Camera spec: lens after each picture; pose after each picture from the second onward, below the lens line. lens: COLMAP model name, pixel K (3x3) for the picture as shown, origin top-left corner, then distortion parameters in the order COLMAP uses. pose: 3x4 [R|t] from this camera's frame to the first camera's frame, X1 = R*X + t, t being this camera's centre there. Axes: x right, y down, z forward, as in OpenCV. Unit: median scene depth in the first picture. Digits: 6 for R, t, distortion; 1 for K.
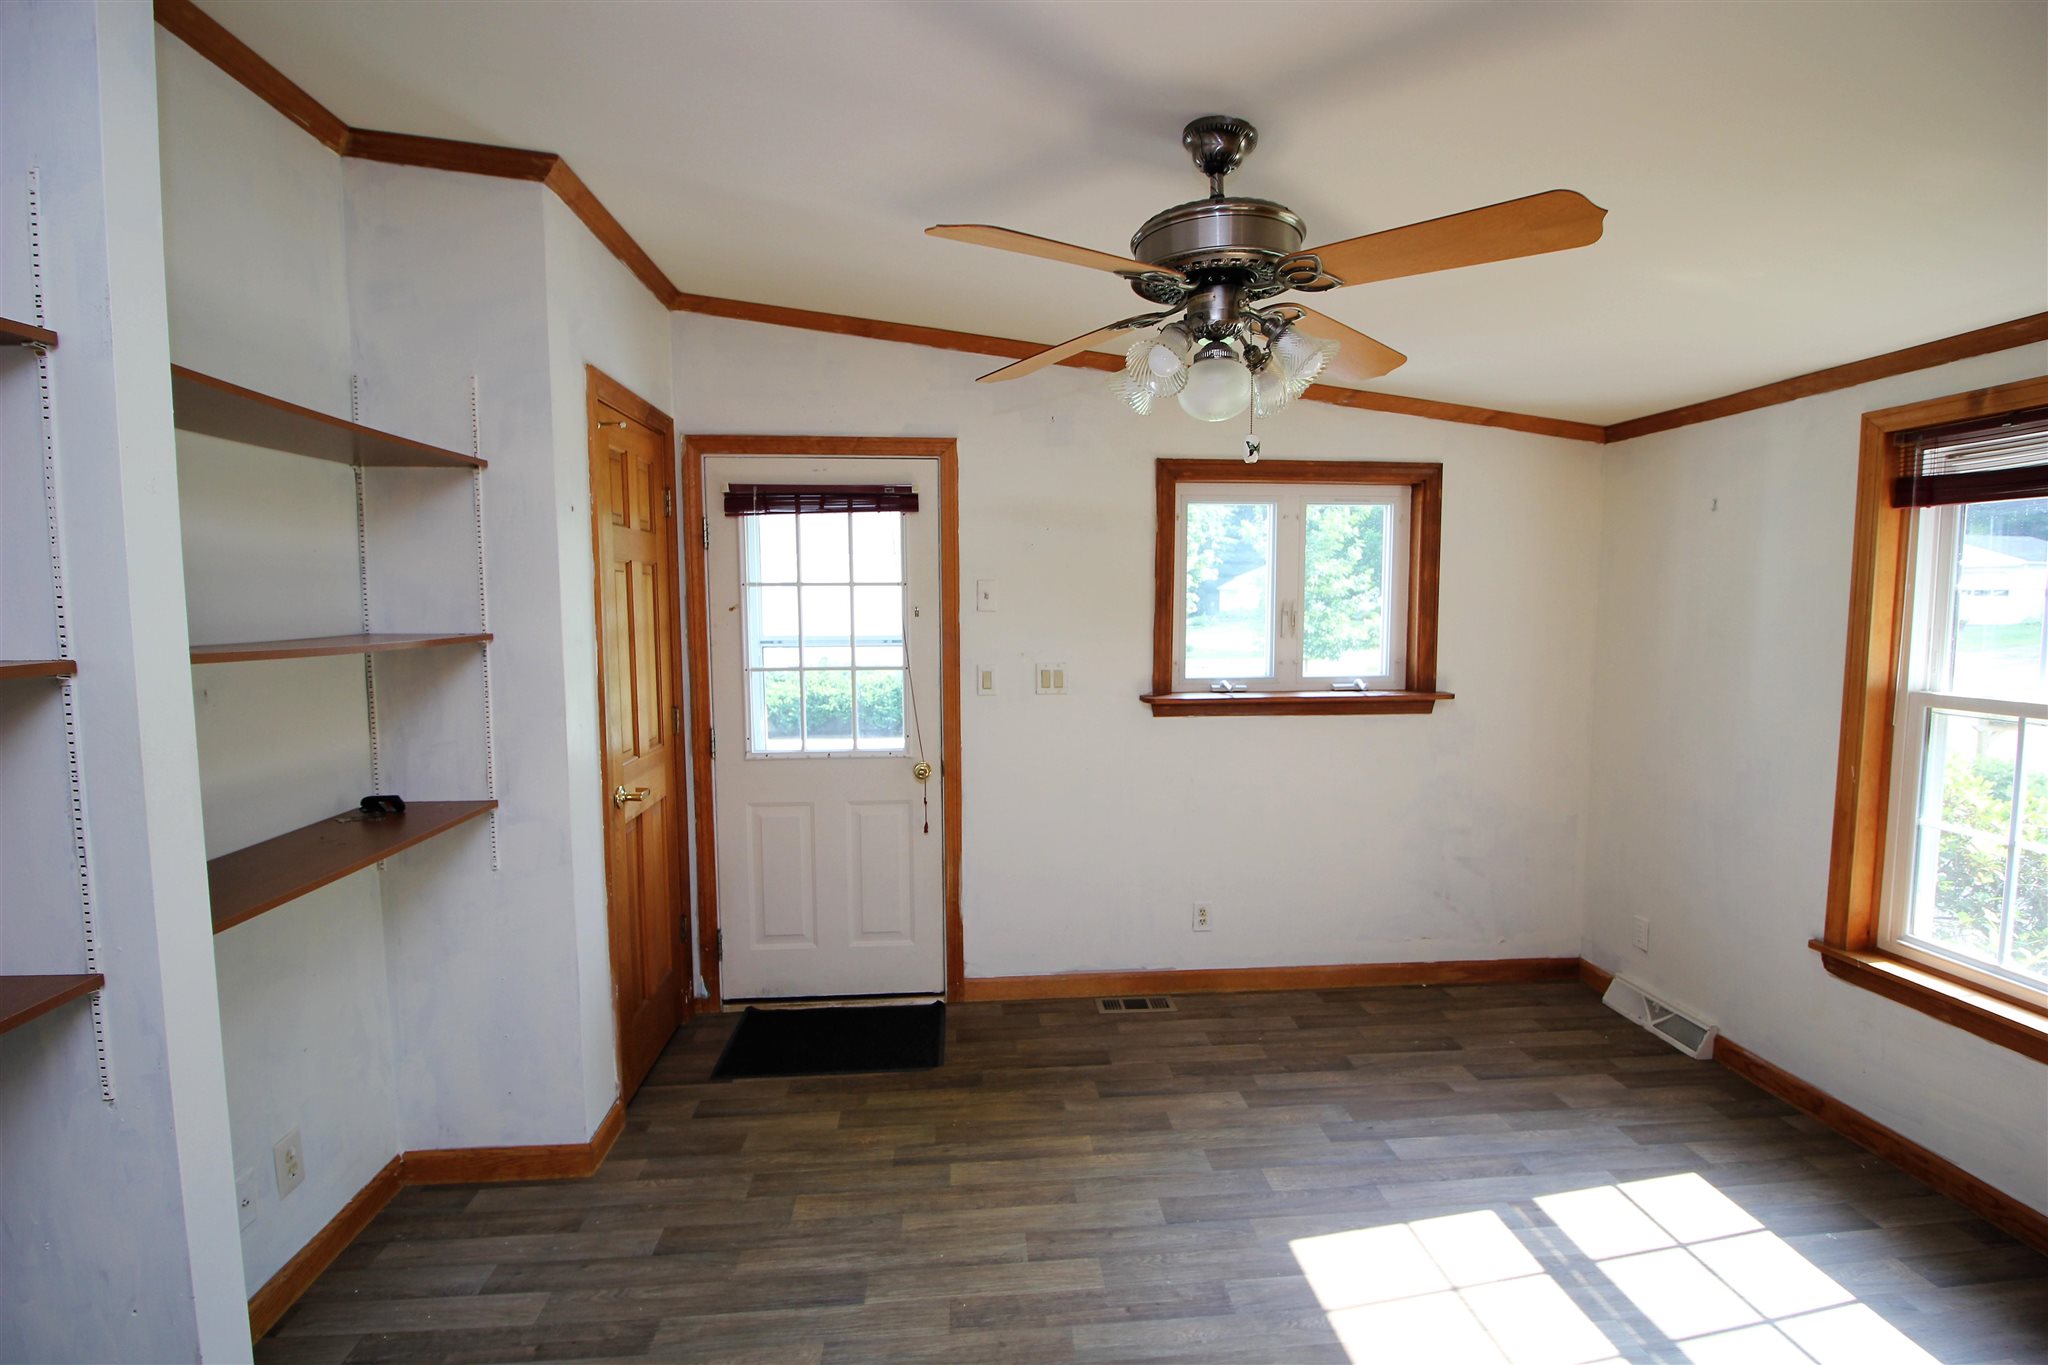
lens RADIAL K [[949.8, 0, 1036.3], [0, 949.8, 683.4], [0, 0, 1]] dist [0.003073, -0.015180]
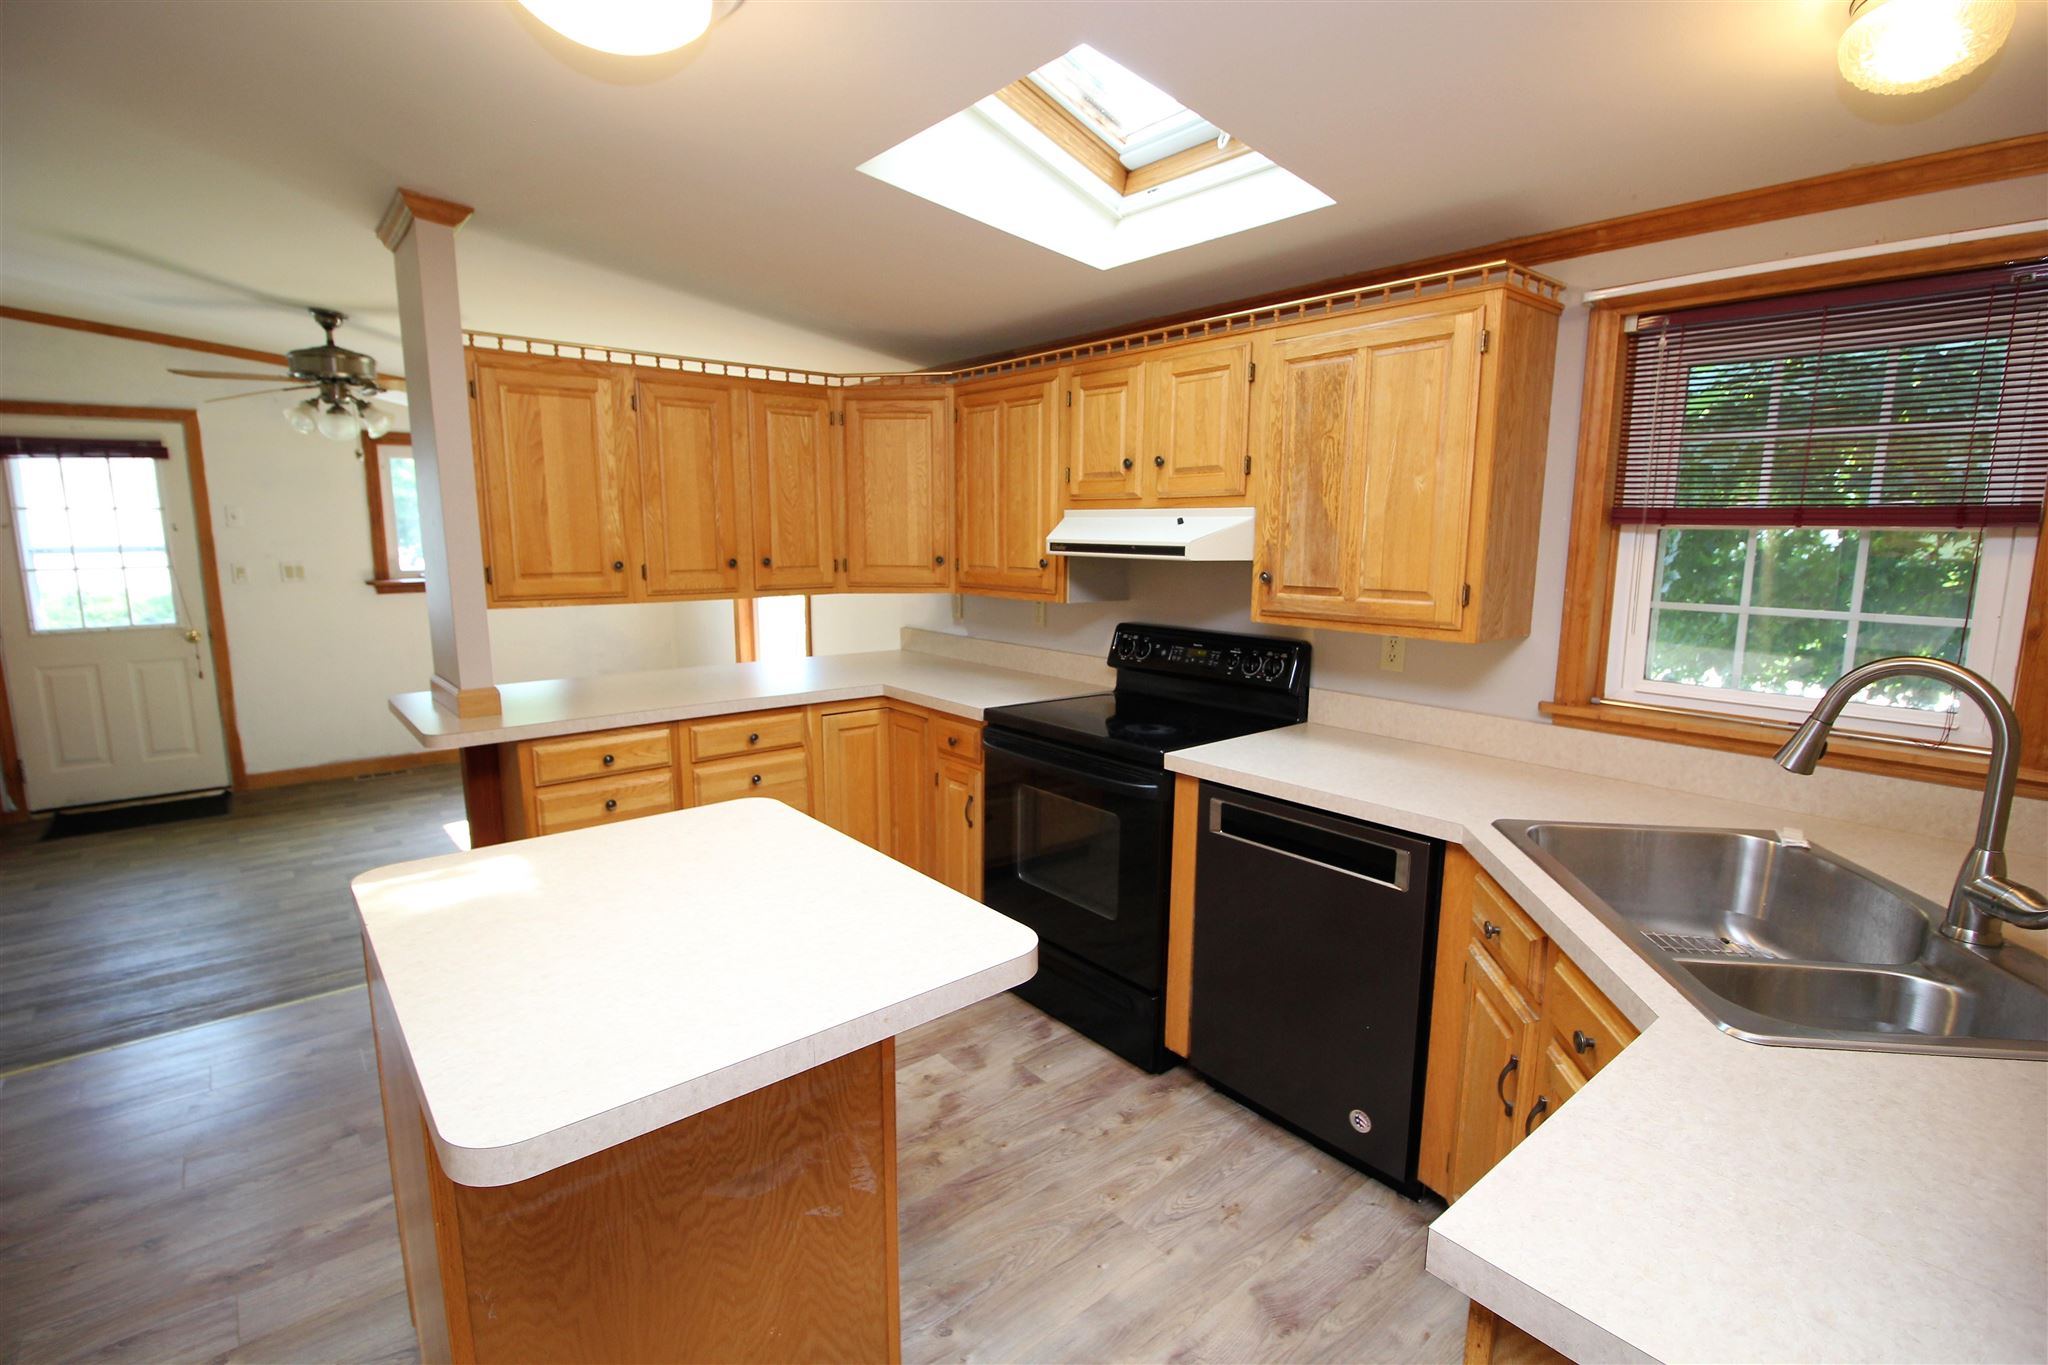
lens RADIAL K [[949.8, 0, 1036.3], [0, 949.8, 683.4], [0, 0, 1]] dist [0.003073, -0.015180]
pose [[0.816192, -0.087165, 0.571168, 0.106351], [0.039818, 0.994690, 0.094898, 0.078046], [-0.576407, -0.054712, 0.815329, -0.951298]]
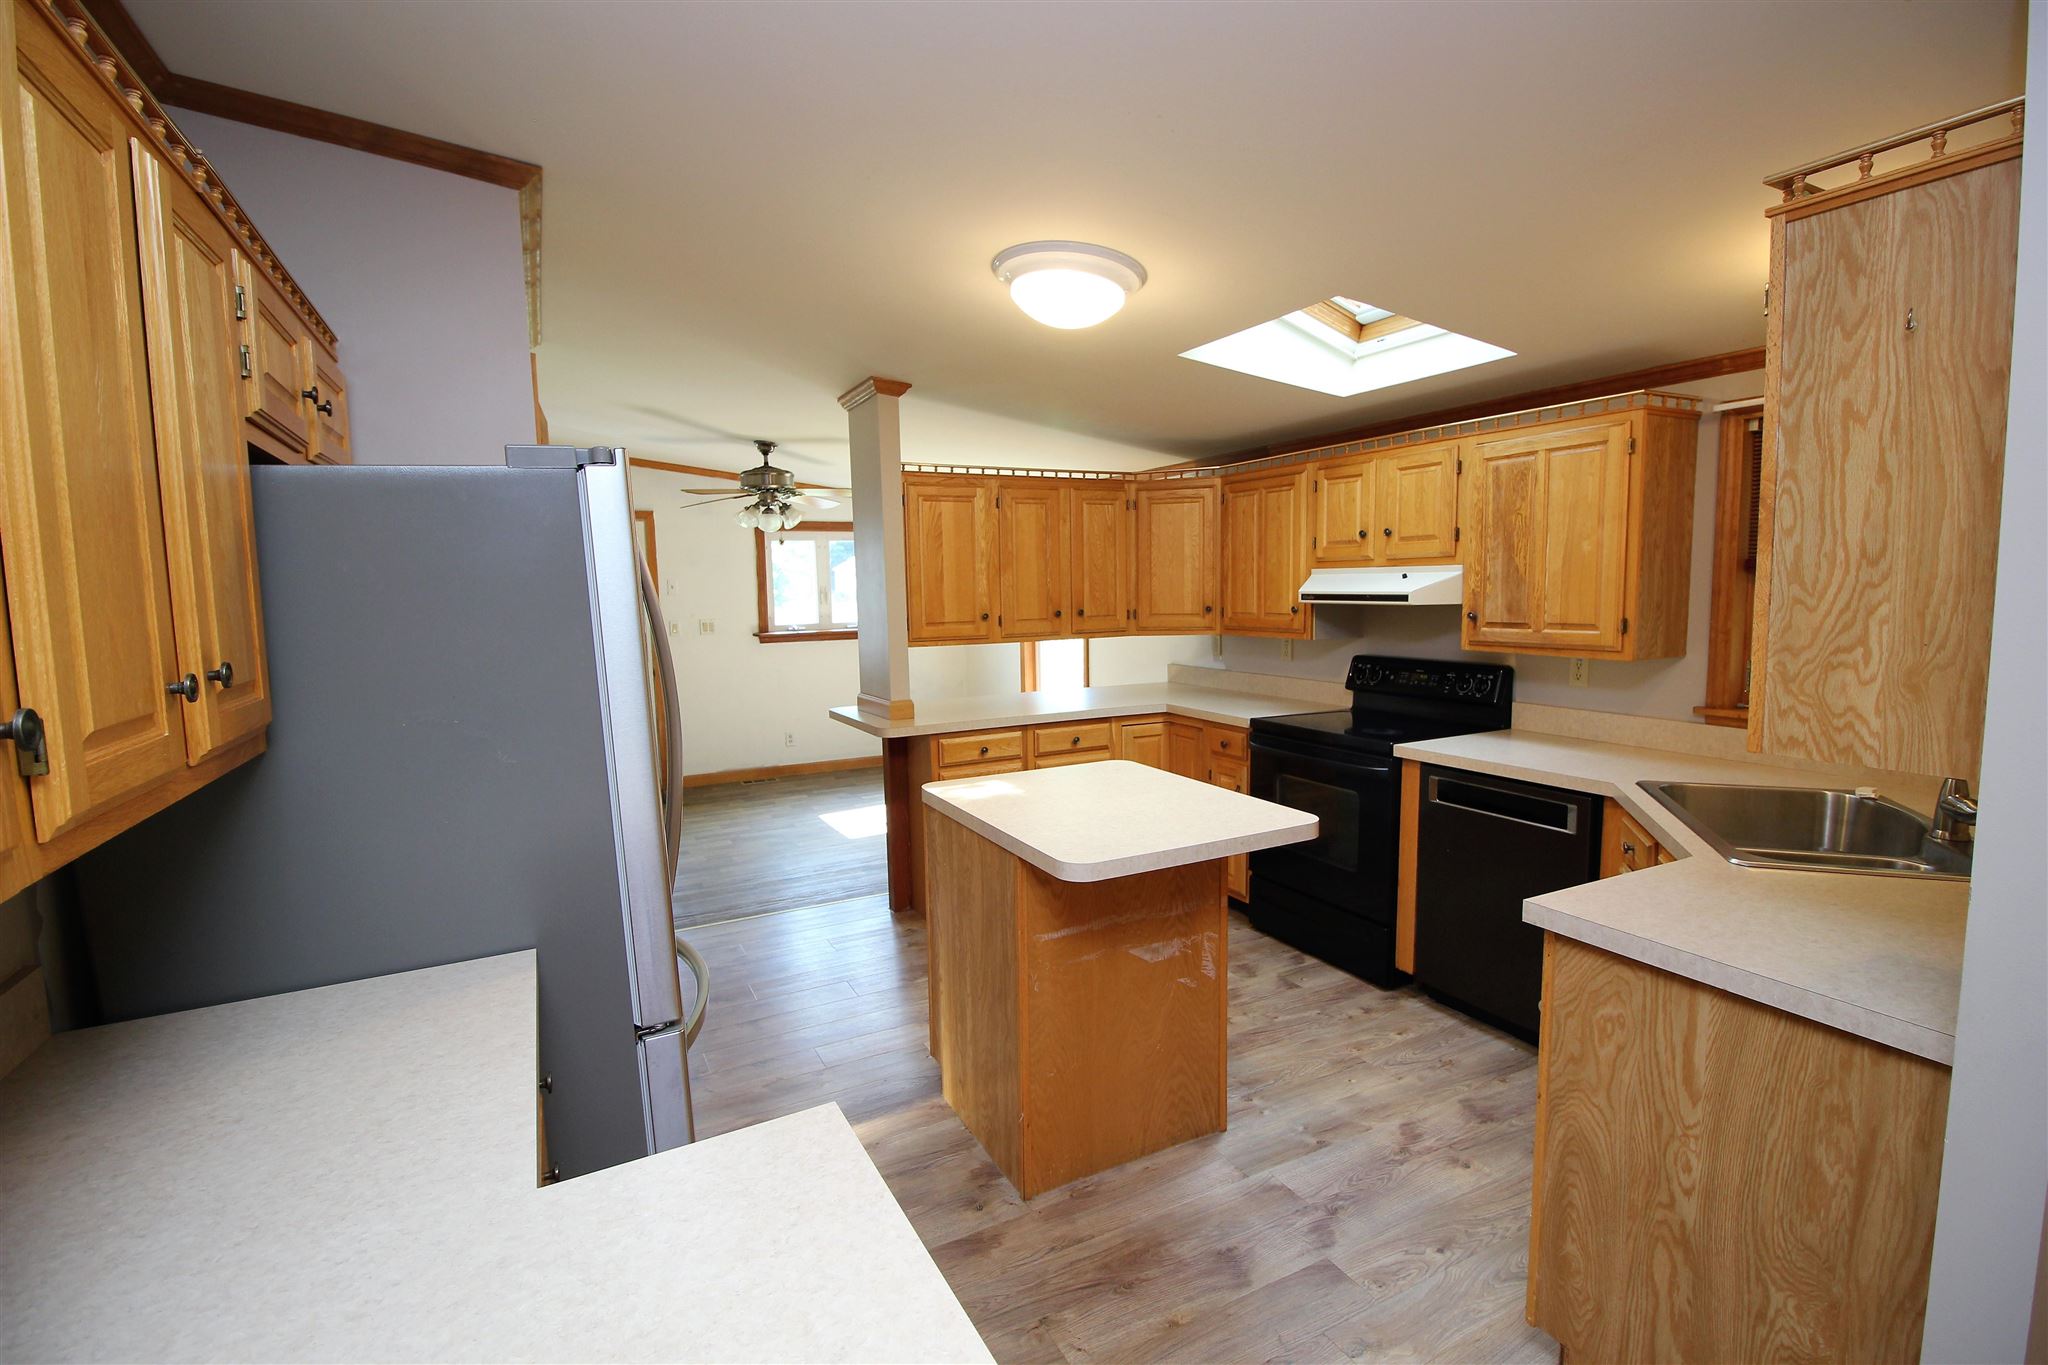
lens RADIAL K [[949.8, 0, 1036.3], [0, 949.8, 683.4], [0, 0, 1]] dist [0.003073, -0.015180]
pose [[0.923565, -0.055735, 0.379370, -0.115421], [0.047967, 0.998401, 0.029904, 0.091340], [-0.380430, -0.009421, 0.924762, -1.187714]]
